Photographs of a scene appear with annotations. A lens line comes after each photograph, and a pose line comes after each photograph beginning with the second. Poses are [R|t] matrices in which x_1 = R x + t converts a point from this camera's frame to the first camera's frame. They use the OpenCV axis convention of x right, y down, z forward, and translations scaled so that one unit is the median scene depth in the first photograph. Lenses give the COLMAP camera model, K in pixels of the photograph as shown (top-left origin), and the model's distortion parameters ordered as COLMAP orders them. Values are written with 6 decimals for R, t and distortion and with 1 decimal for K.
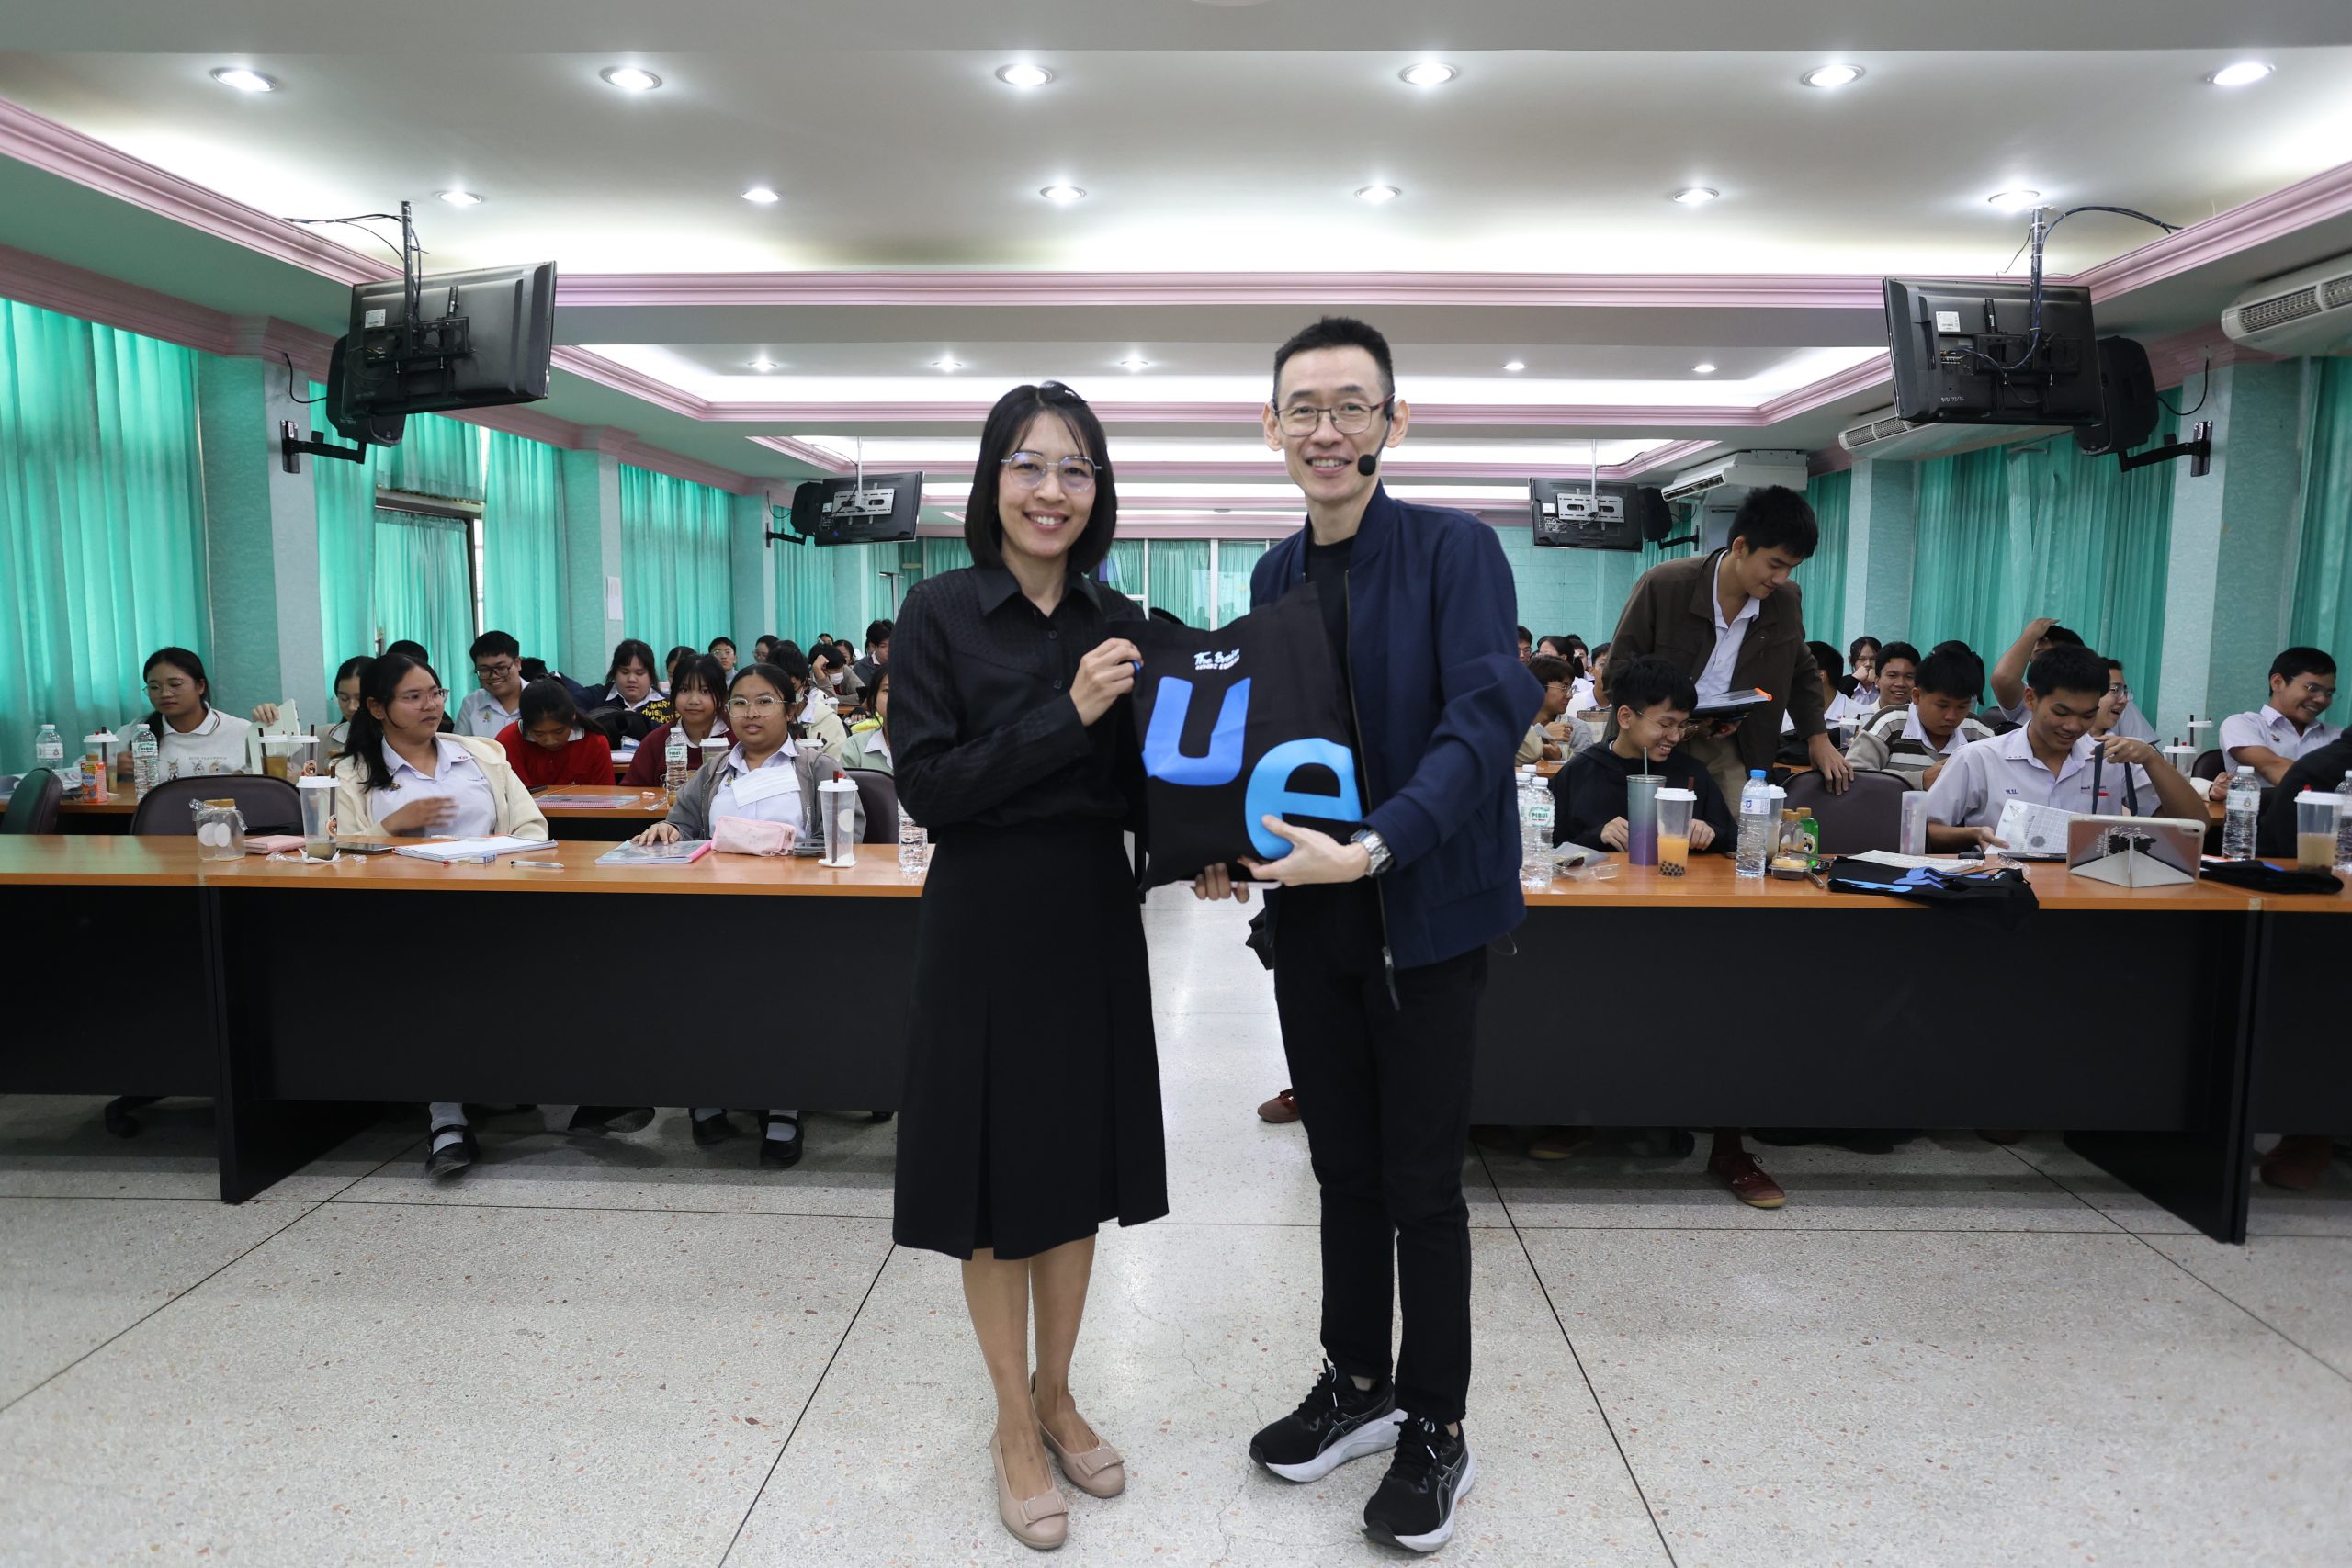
lens RADIAL K [[1475.6, 0, 1176.0], [0, 1475.6, 784.0], [0, 0, 1]] dist [-0.048566, 0.038912]
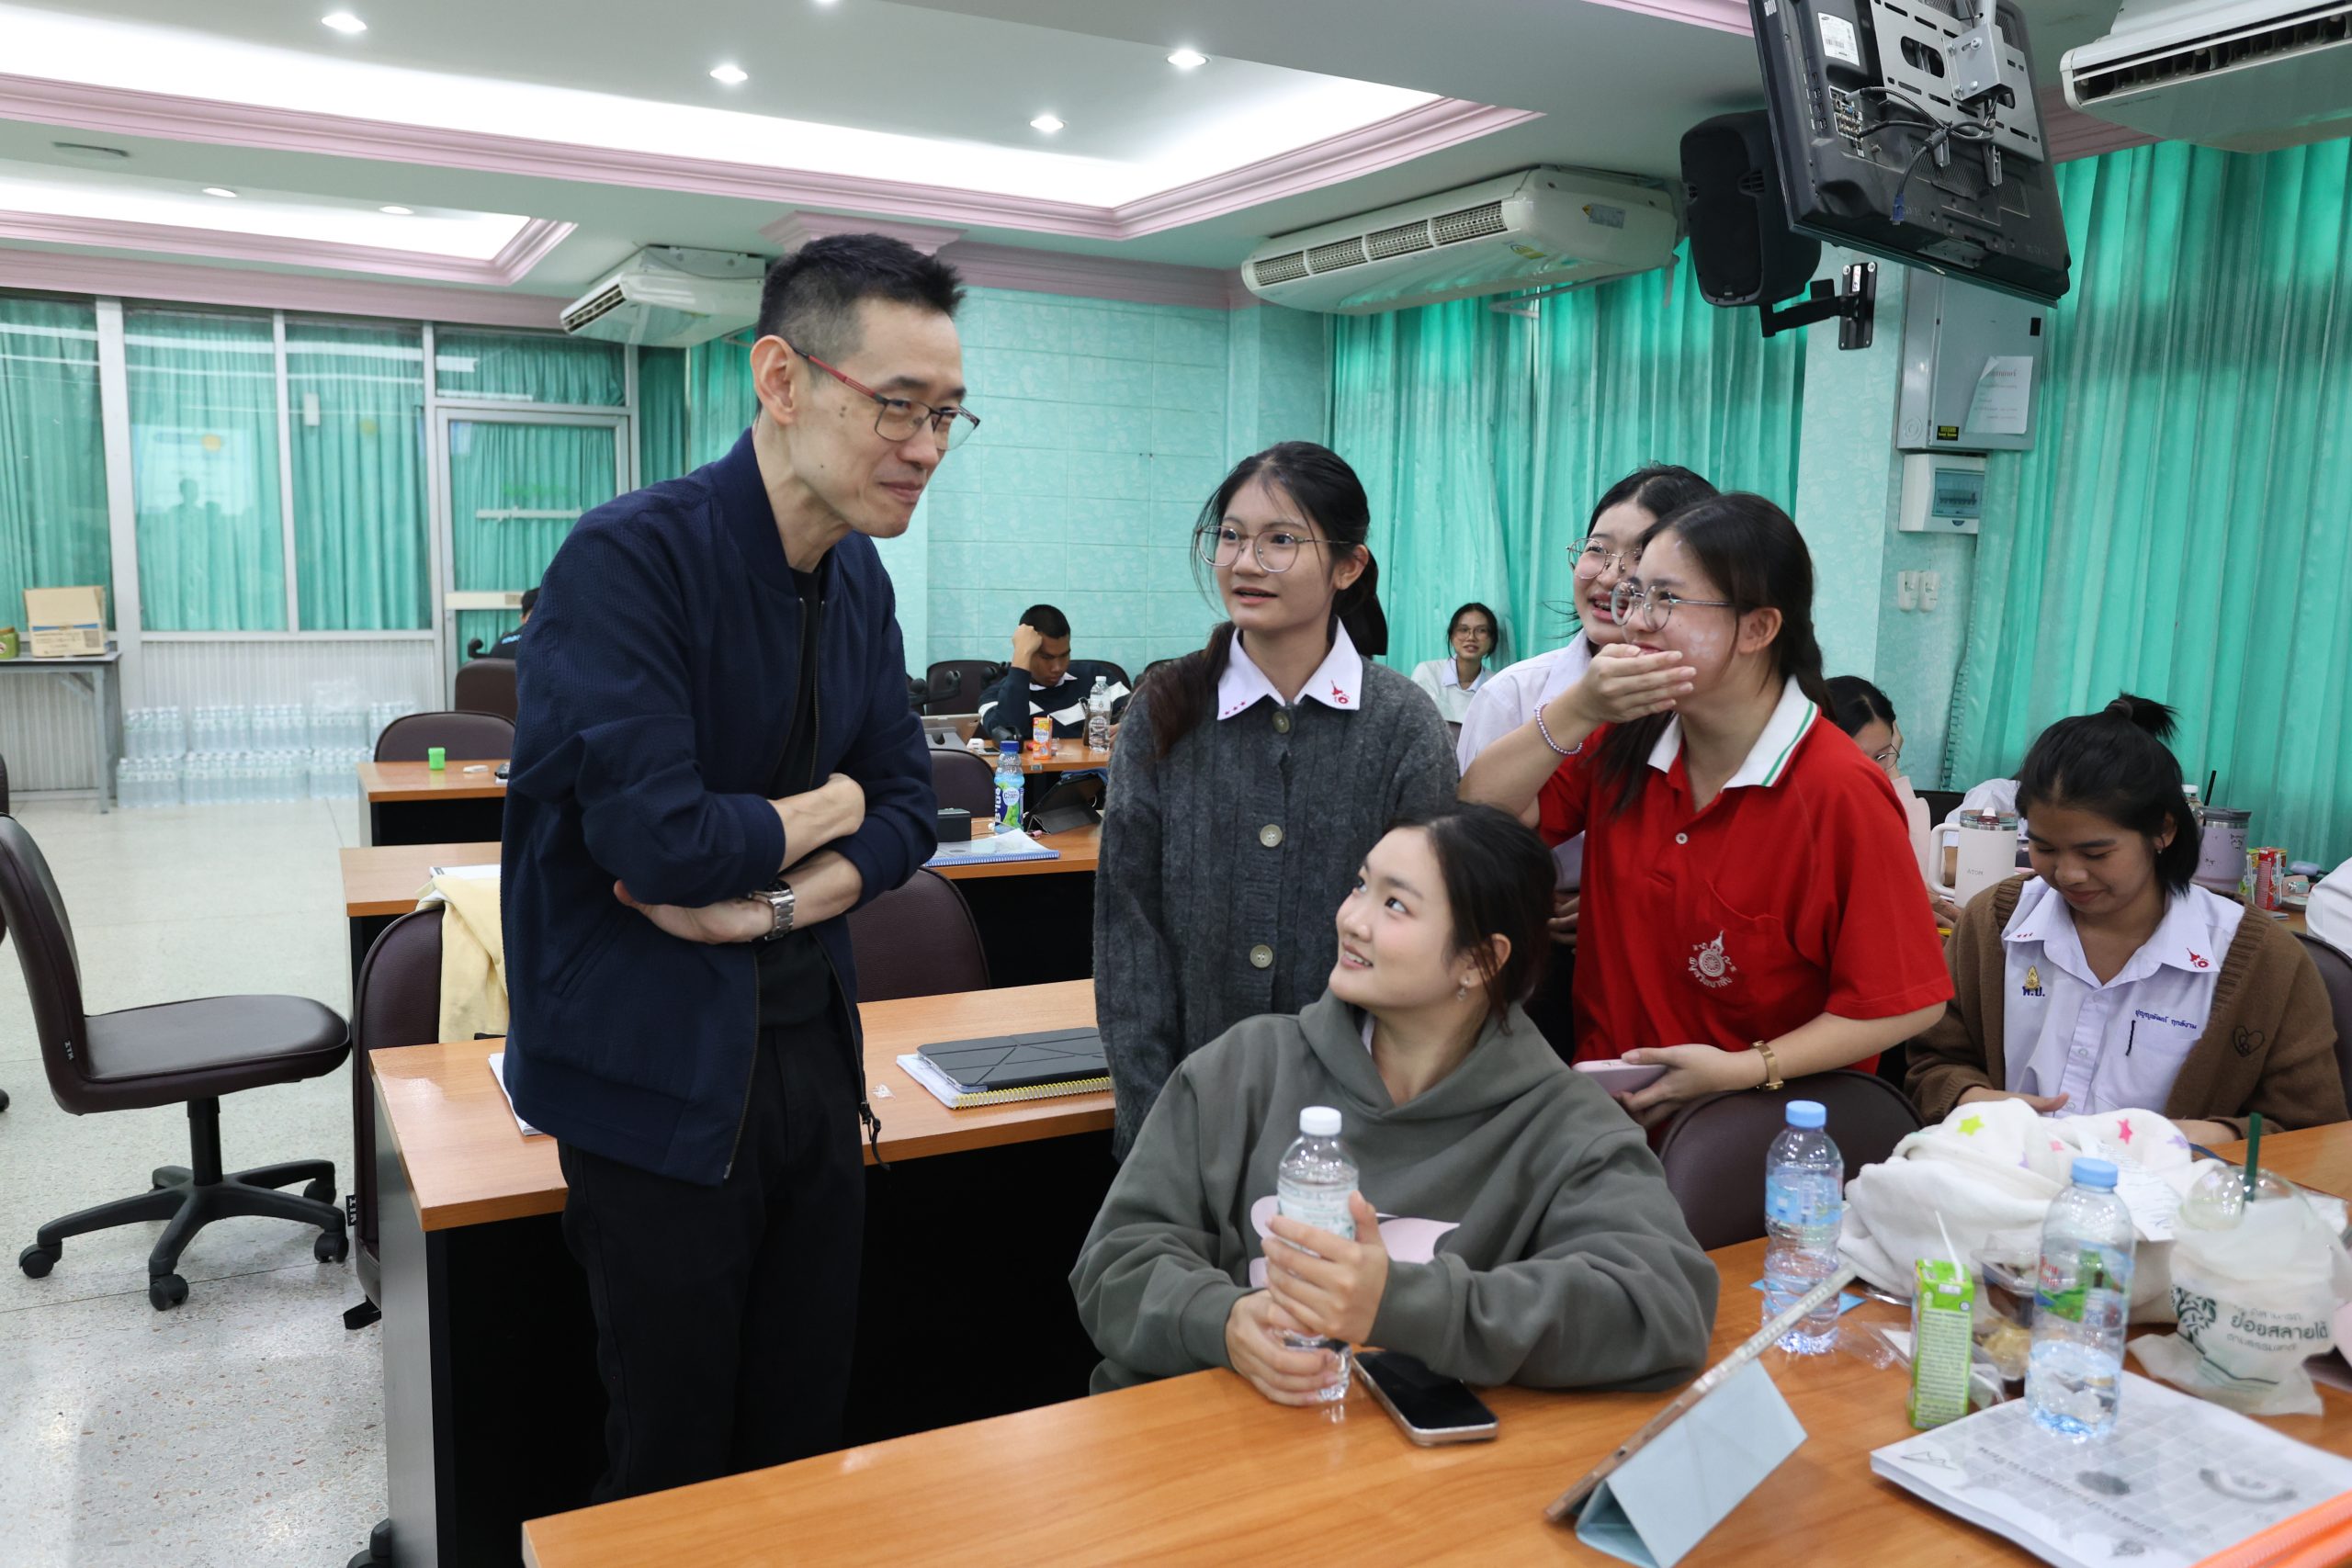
lens RADIAL K [[1826.6, 0, 1176.0], [0, 1826.6, 784.0], [0, 0, 1]] dist [-0.003122, 0.011305]
pose [[0.871929, -0.050723, 0.486998, 0.094721], [0.034138, 0.998497, 0.042876, -0.191736], [-0.488440, -0.020759, 0.872350, 1.569552]]
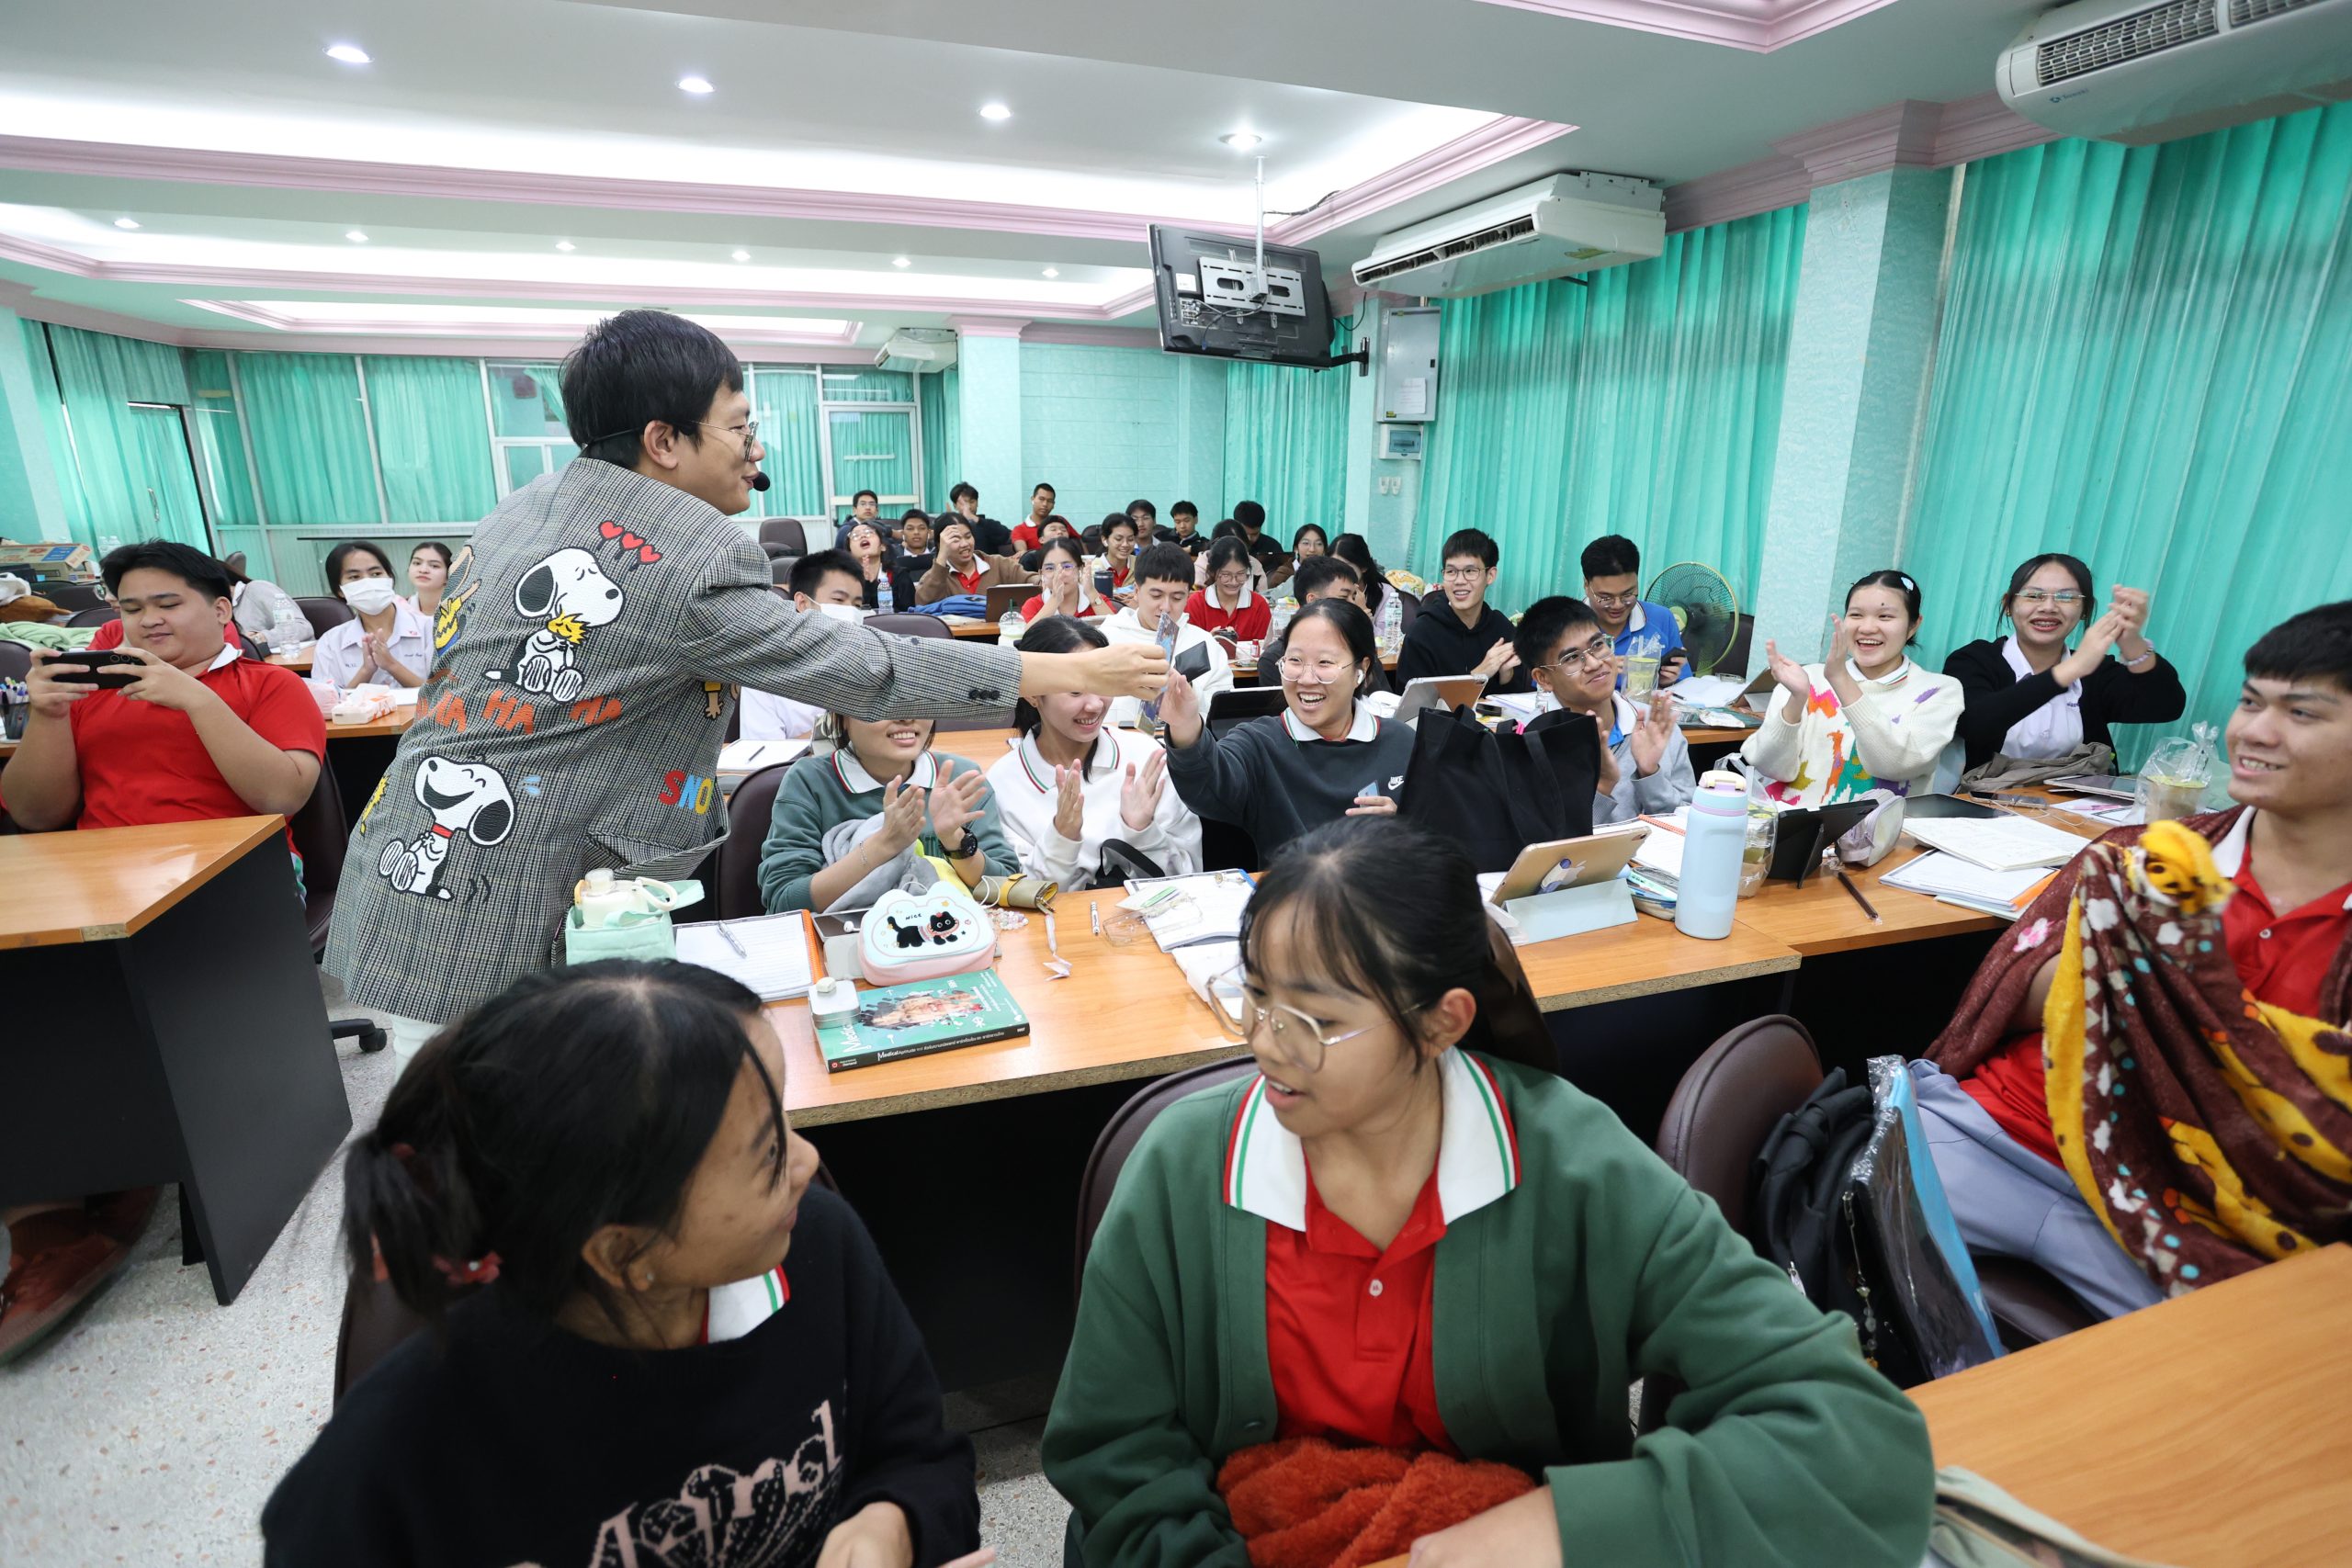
lens RADIAL K [[1144.2, 0, 1175.6], [0, 1144.2, 794.2], [0, 0, 1]] dist [-0.066988, 0.027803]
pose [[0.937353, -0.093963, 0.335470, 0.166174], [0.032100, 0.982139, 0.185397, -0.145370], [-0.346898, -0.163014, 0.923628, 1.088667]]
